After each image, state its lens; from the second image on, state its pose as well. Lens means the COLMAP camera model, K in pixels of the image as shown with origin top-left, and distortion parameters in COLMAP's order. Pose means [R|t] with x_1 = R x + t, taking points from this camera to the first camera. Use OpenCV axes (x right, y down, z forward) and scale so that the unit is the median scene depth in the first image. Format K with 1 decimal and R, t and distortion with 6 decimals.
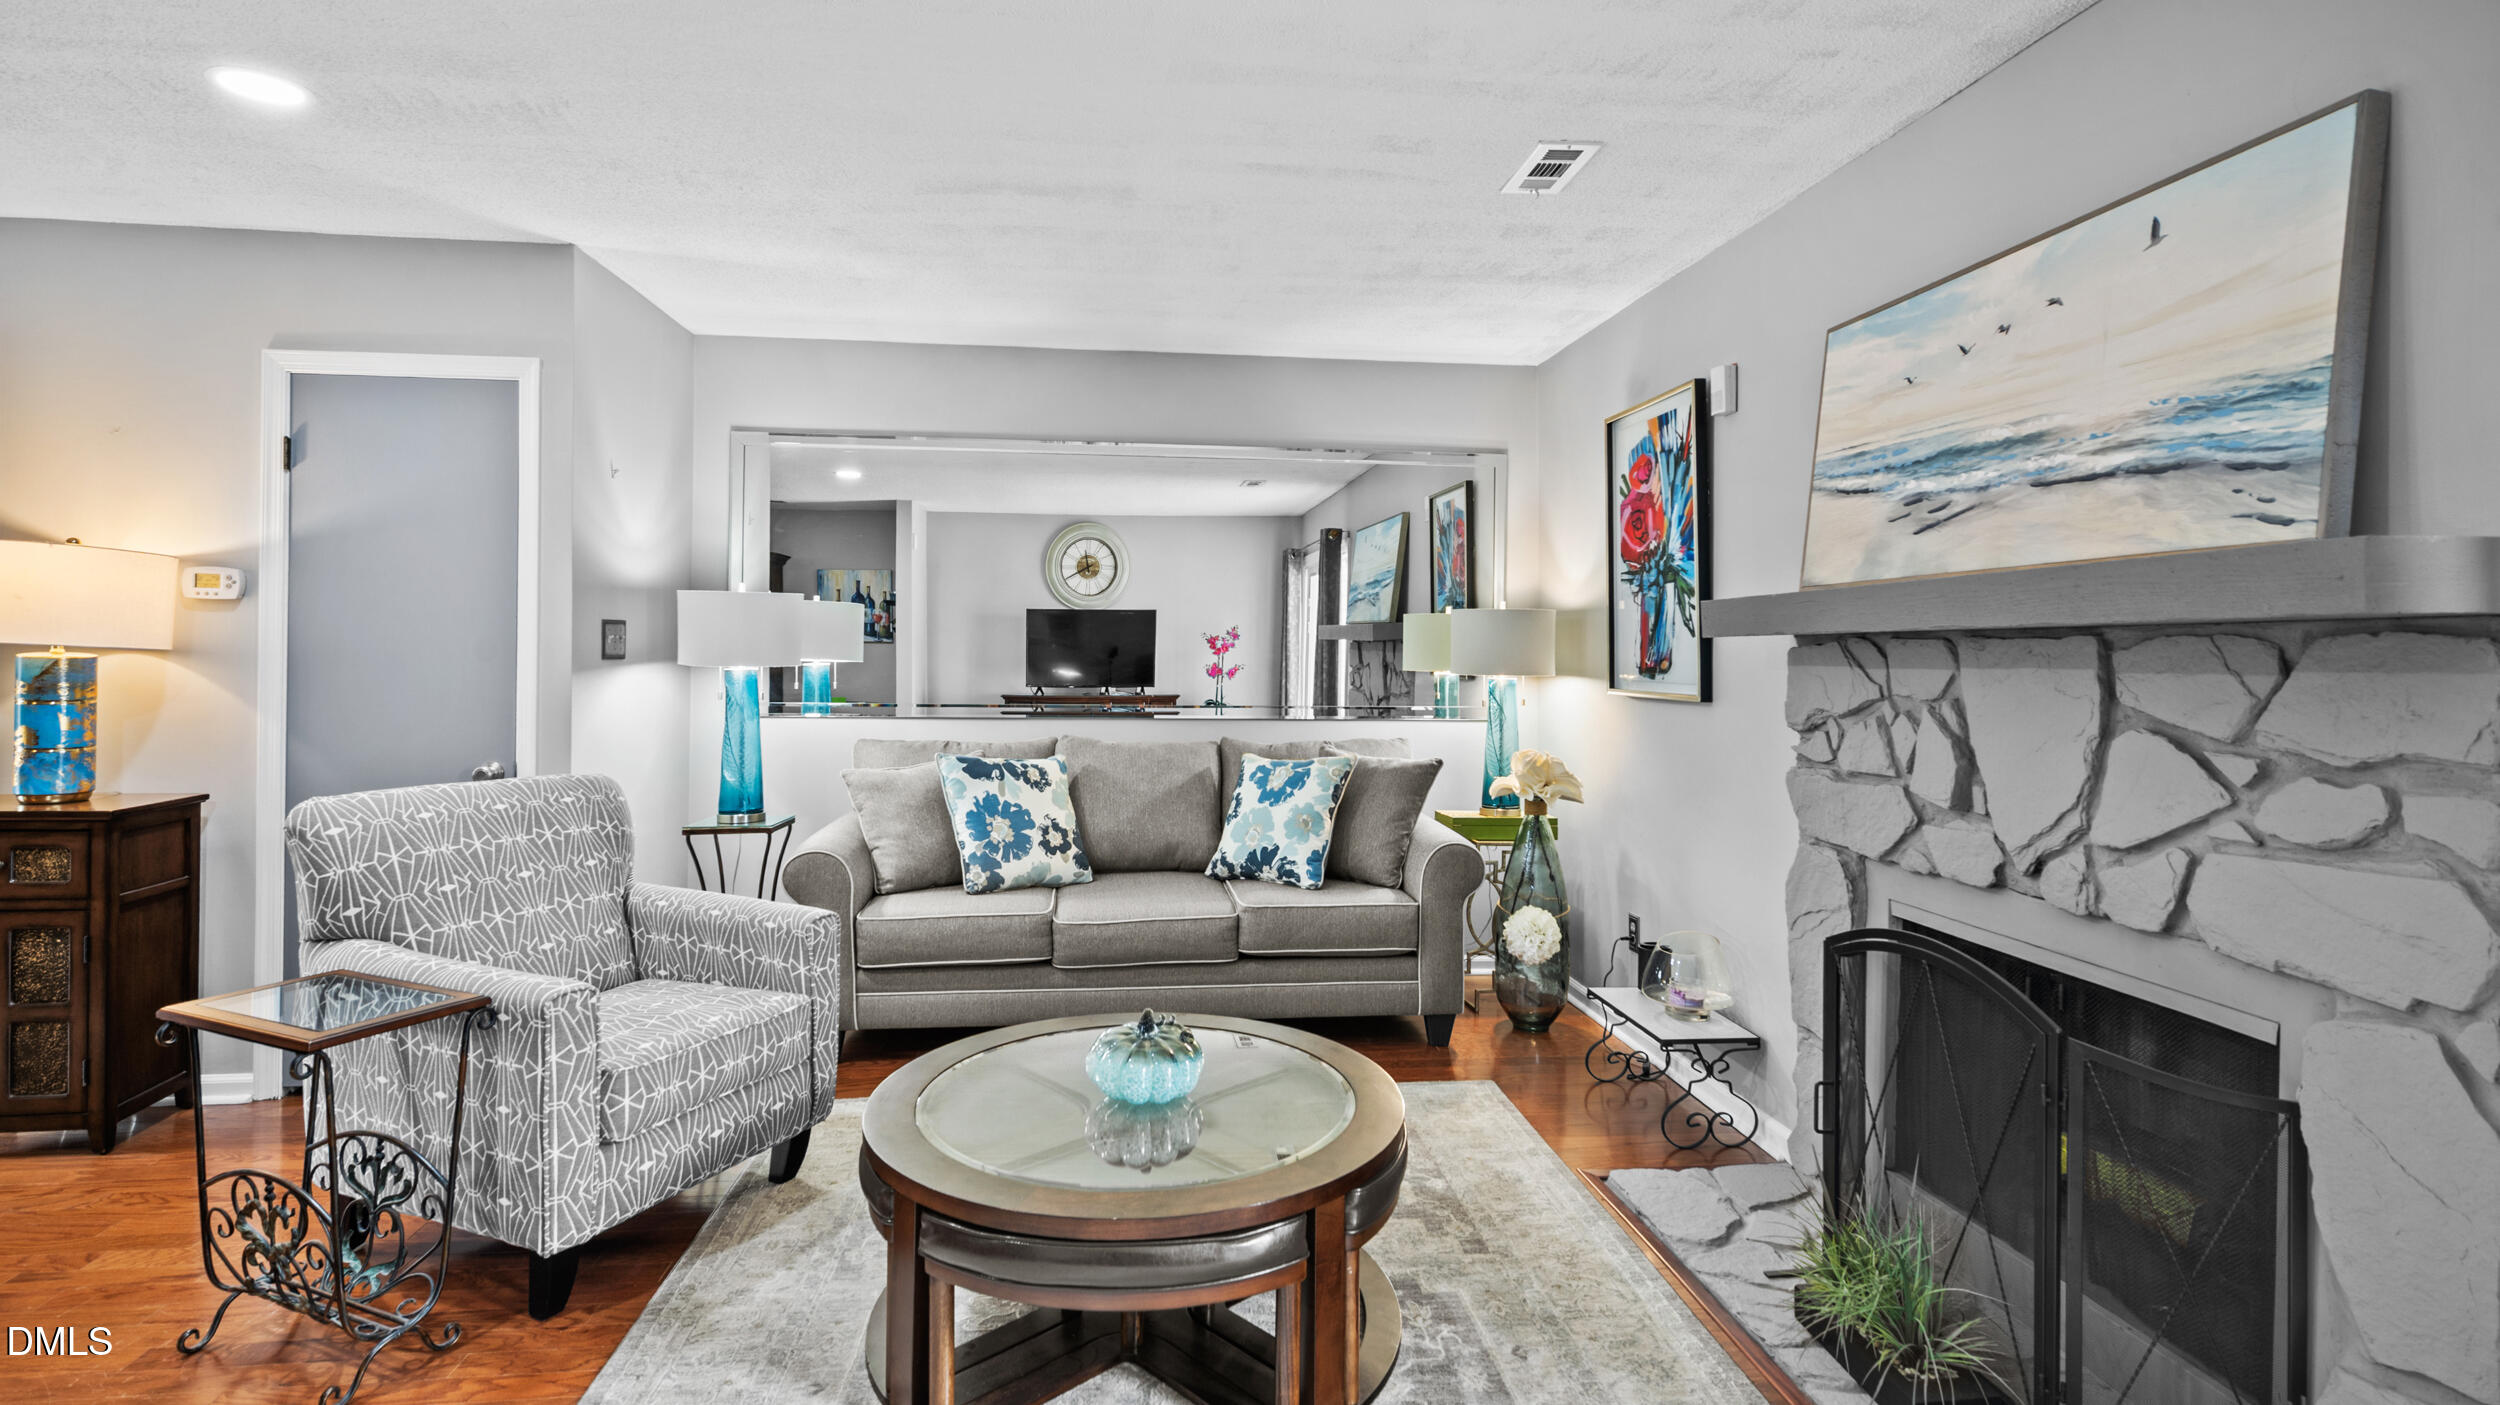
lens RADIAL K [[1225.0, 0, 1242.5], [0, 1225.0, 629.9], [0, 0, 1]] dist [0.000792, 0.000131]
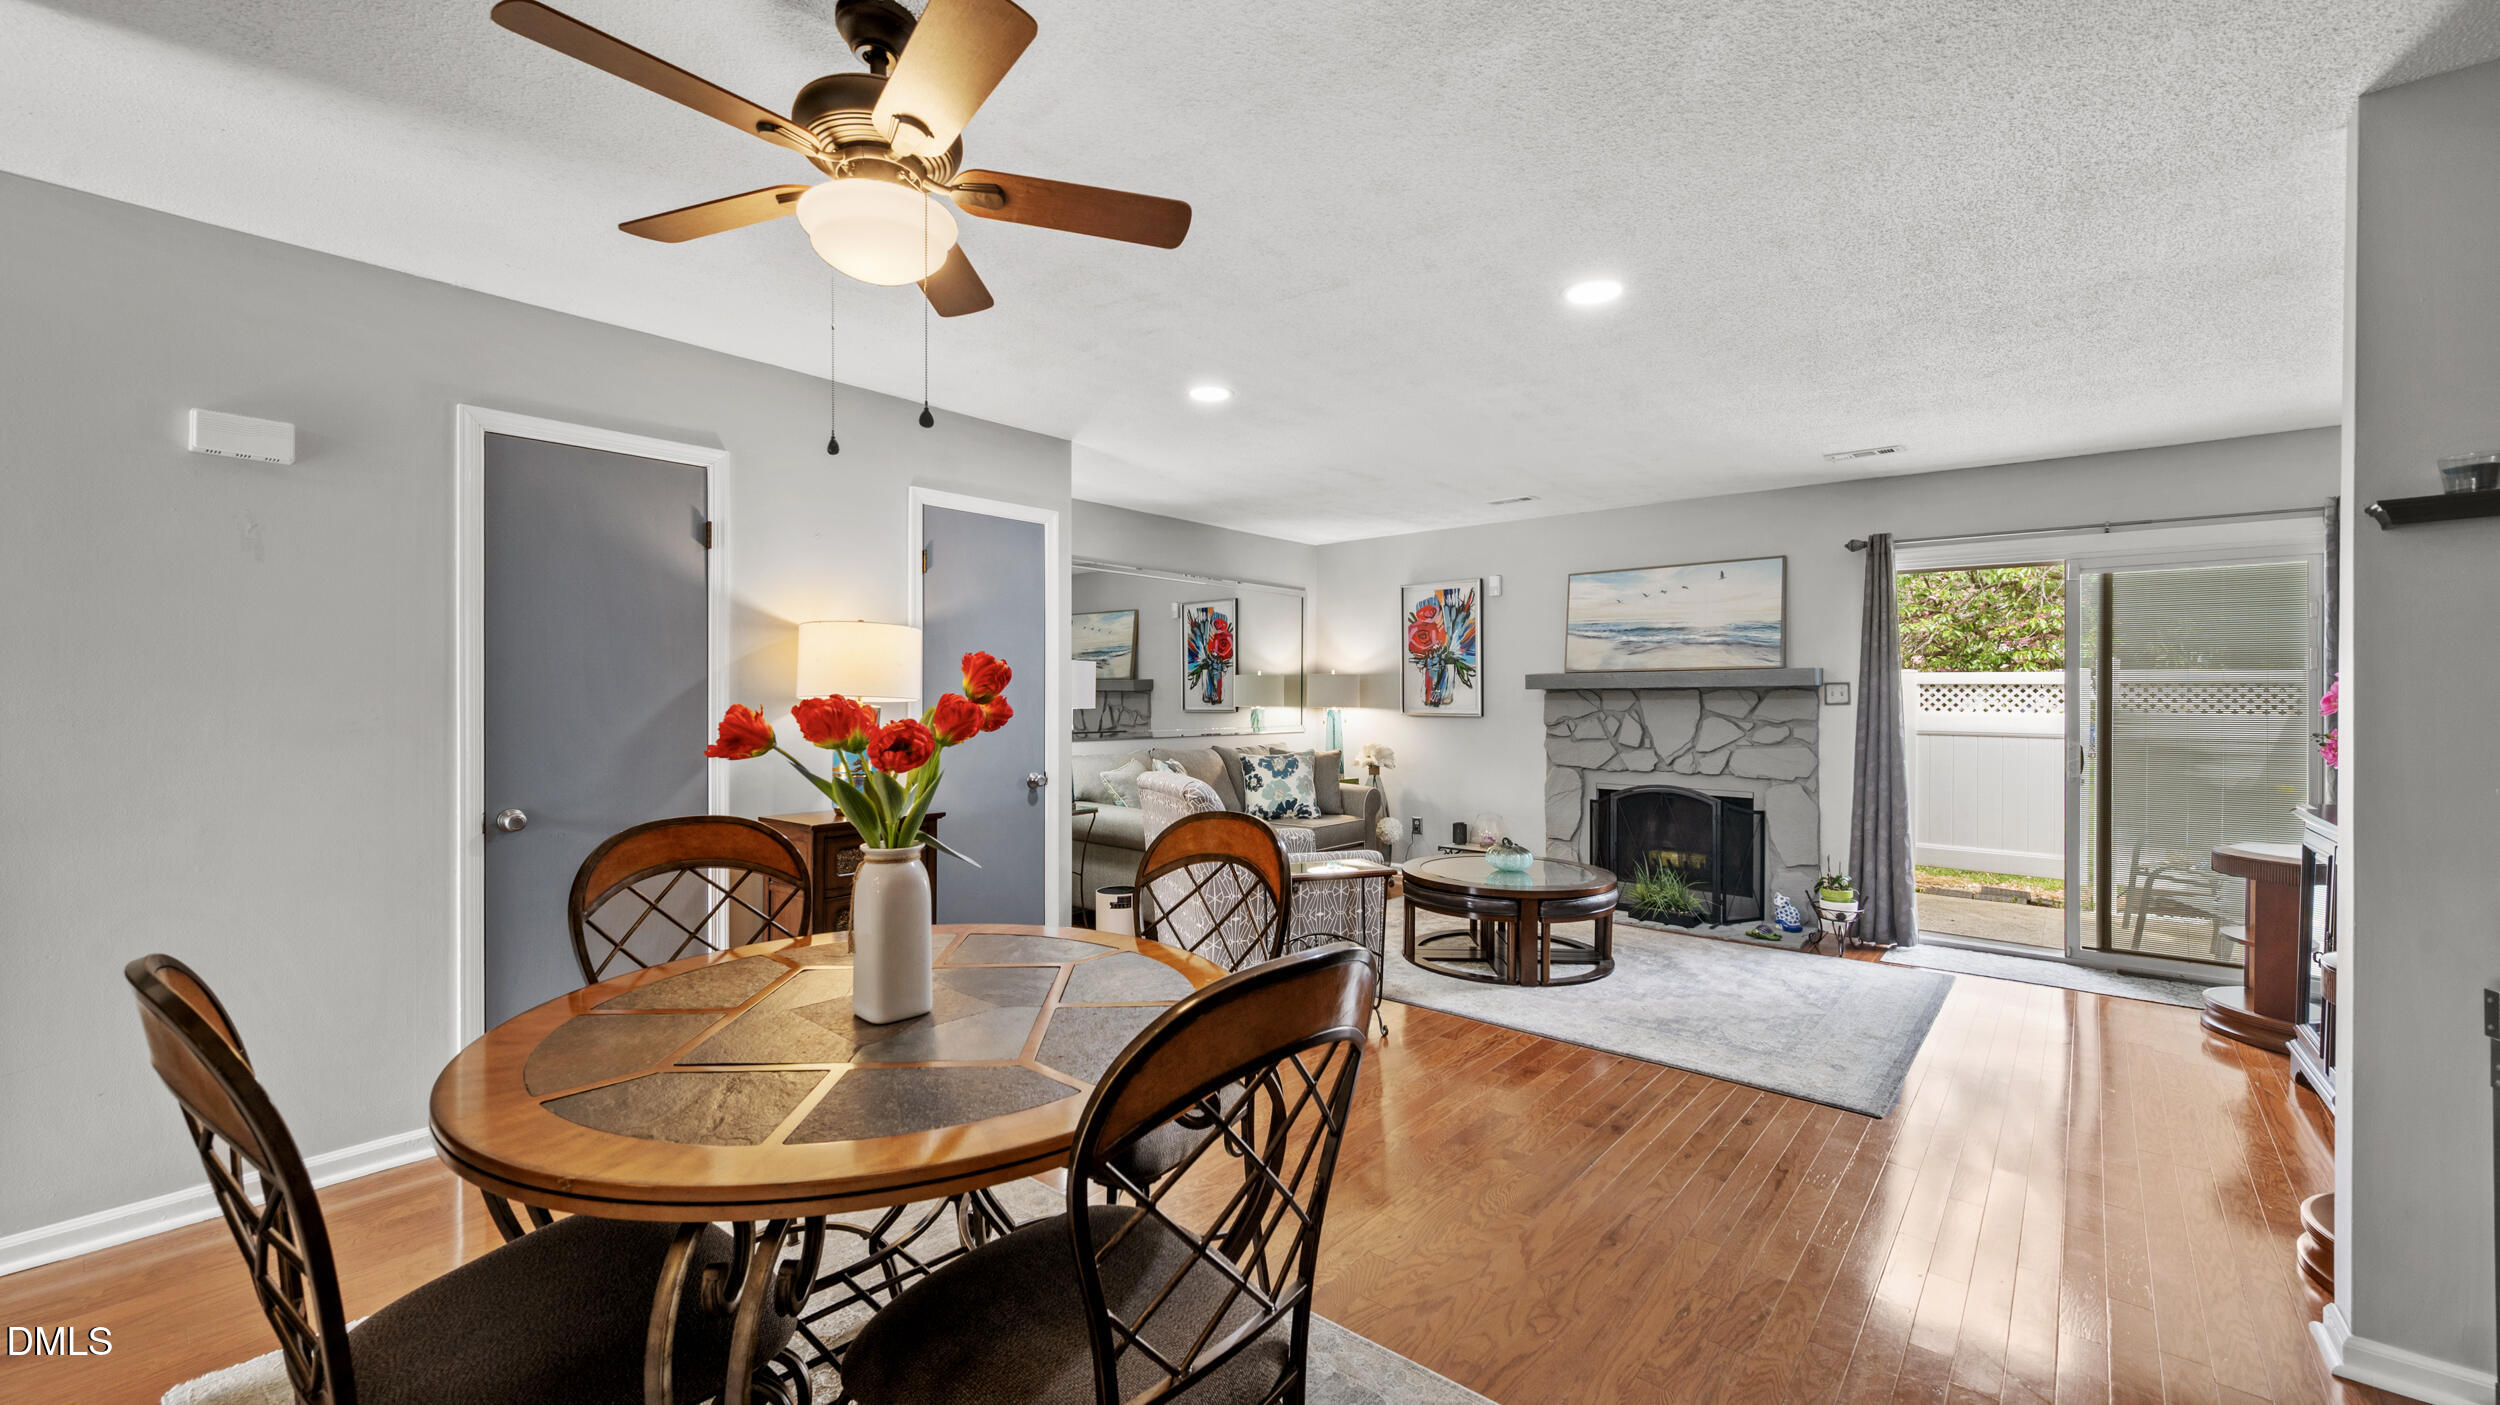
lens RADIAL K [[1014.8, 0, 1248.8], [0, 1014.8, 684.8], [0, 0, 1]] dist [0.000972, 0.000027]
pose [[0.725264, 0.000396, 0.688470, -1.780478], [-0.005920, 0.999966, 0.005661, -0.014122], [-0.688445, -0.008182, 0.725242, -0.145362]]
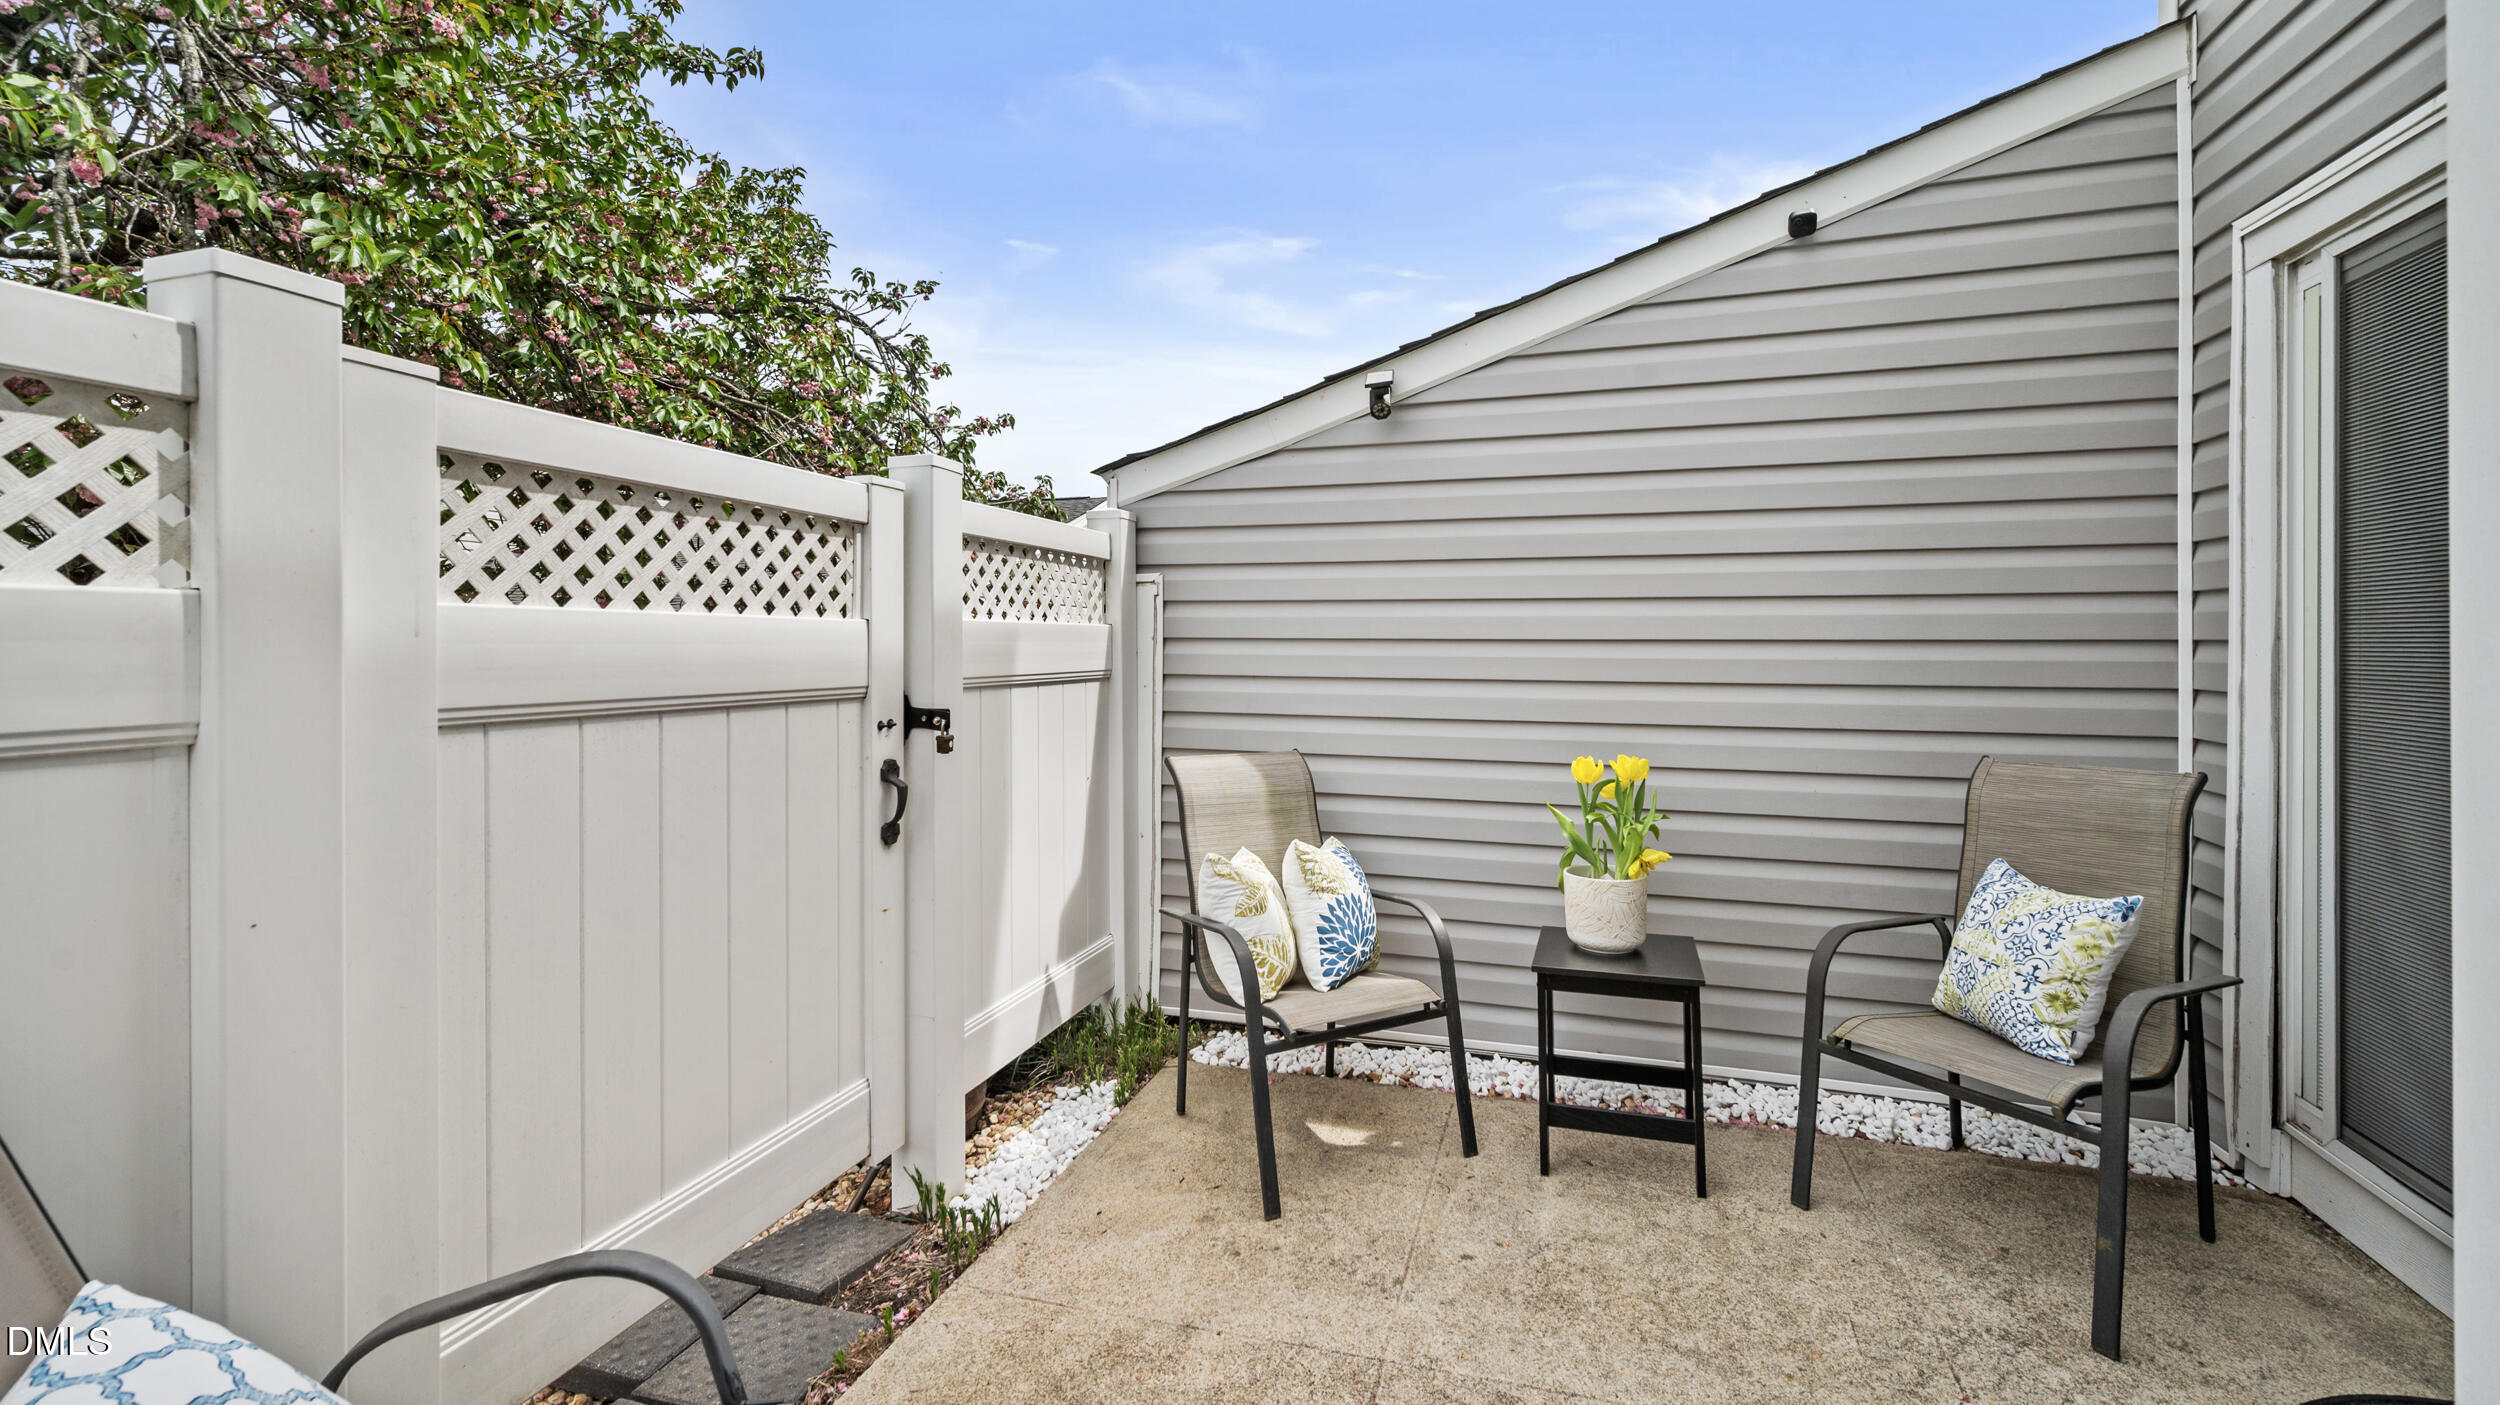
lens RADIAL K [[1025.5, 0, 1263.9], [0, 1025.5, 652.7], [0, 0, 1]] dist [0.001447, 0.000314]
pose [[-0.909271, -0.013373, 0.415990, 1.214261], [-0.011525, 0.999909, 0.006953, 0.093620], [-0.416045, 0.001528, -0.909343, 1.025733]]
